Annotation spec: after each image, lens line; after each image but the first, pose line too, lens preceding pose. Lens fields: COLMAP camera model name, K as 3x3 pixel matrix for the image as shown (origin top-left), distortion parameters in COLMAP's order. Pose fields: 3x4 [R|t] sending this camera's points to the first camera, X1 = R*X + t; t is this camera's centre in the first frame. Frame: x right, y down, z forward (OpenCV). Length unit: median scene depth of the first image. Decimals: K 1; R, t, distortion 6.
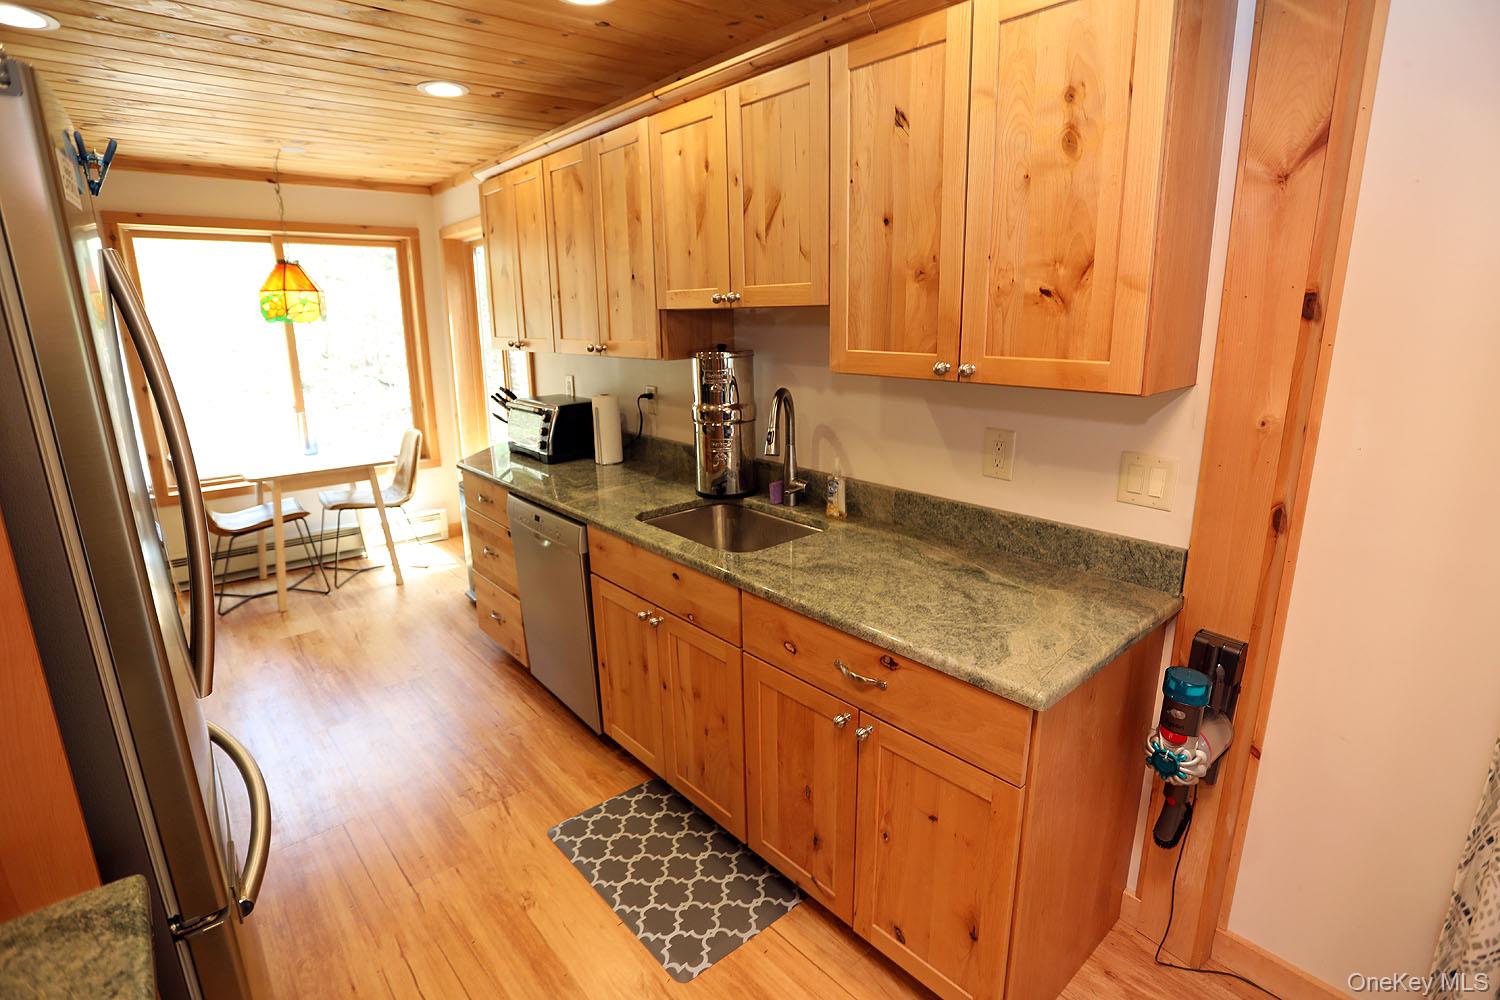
lens RADIAL K [[731.5, 0, 757.9], [0, 731.5, 492.3], [0, 0, 1]] dist [-0.076678, 0.033559]
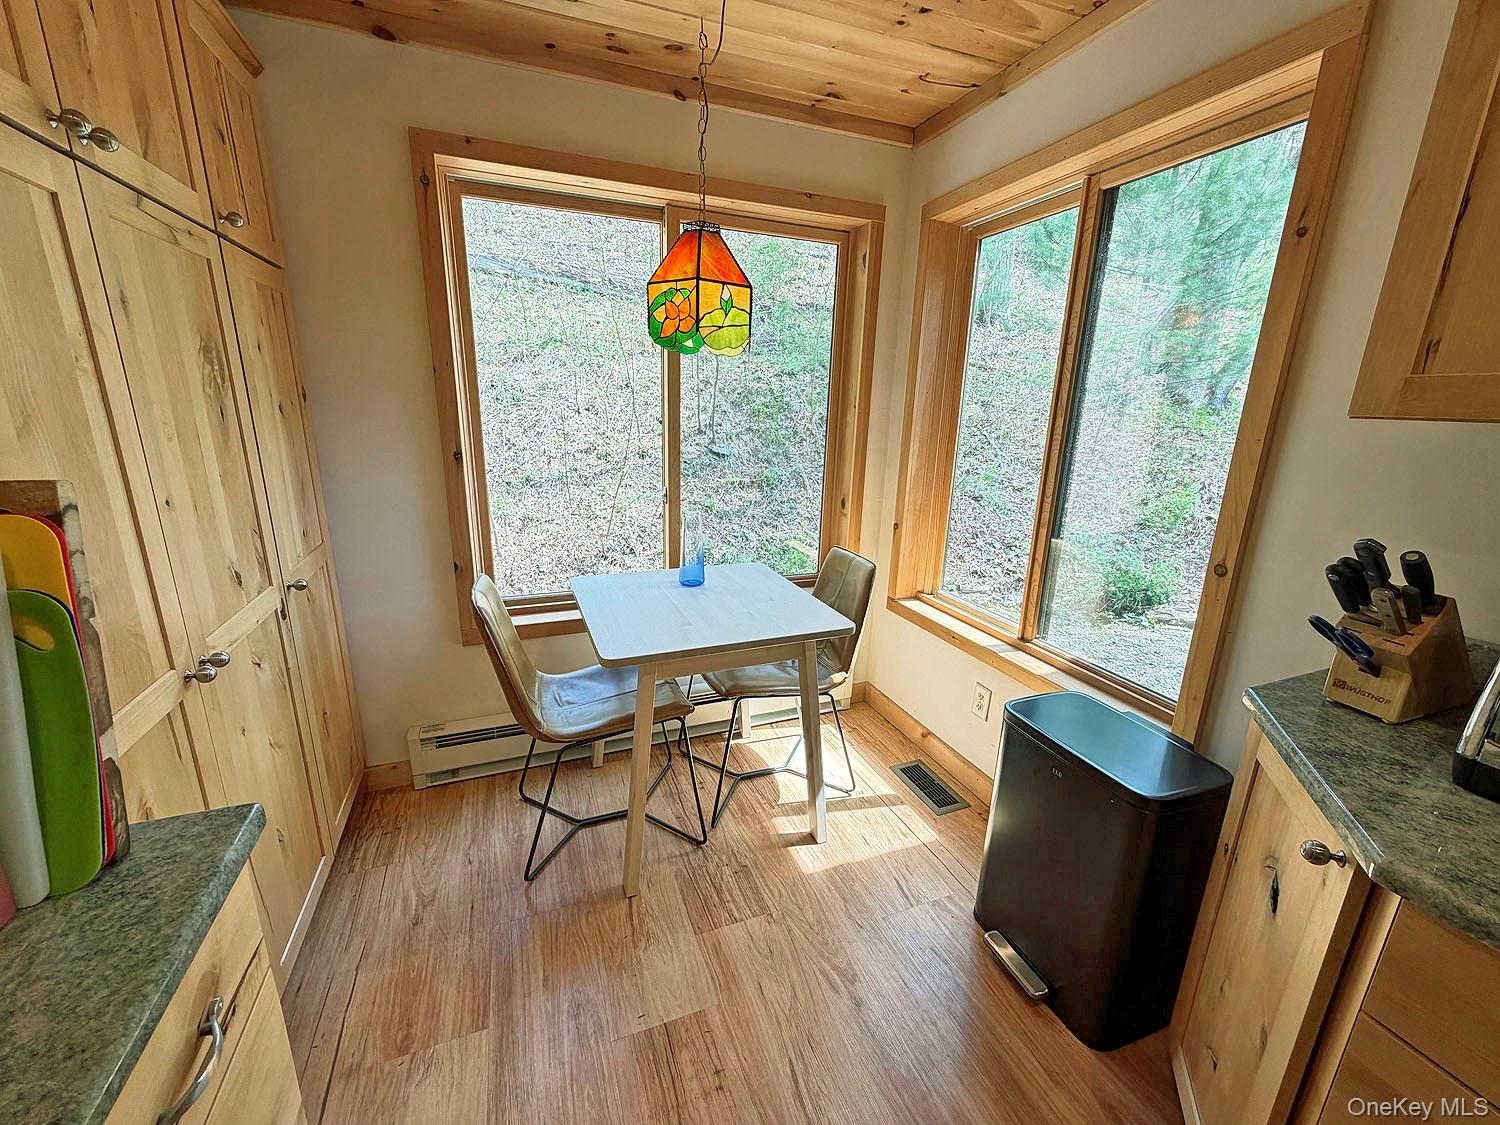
lens RADIAL K [[600.4, 0, 750.0], [0, 600.4, 562.5], [0, 0, 1]] dist [0.012316, 0.000007]
pose [[0.938248, 0.118920, -0.324882, -0.581768], [-0.112161, 0.992904, 0.039526, -0.130399], [0.327277, -0.000646, 0.944928, 0.751170]]
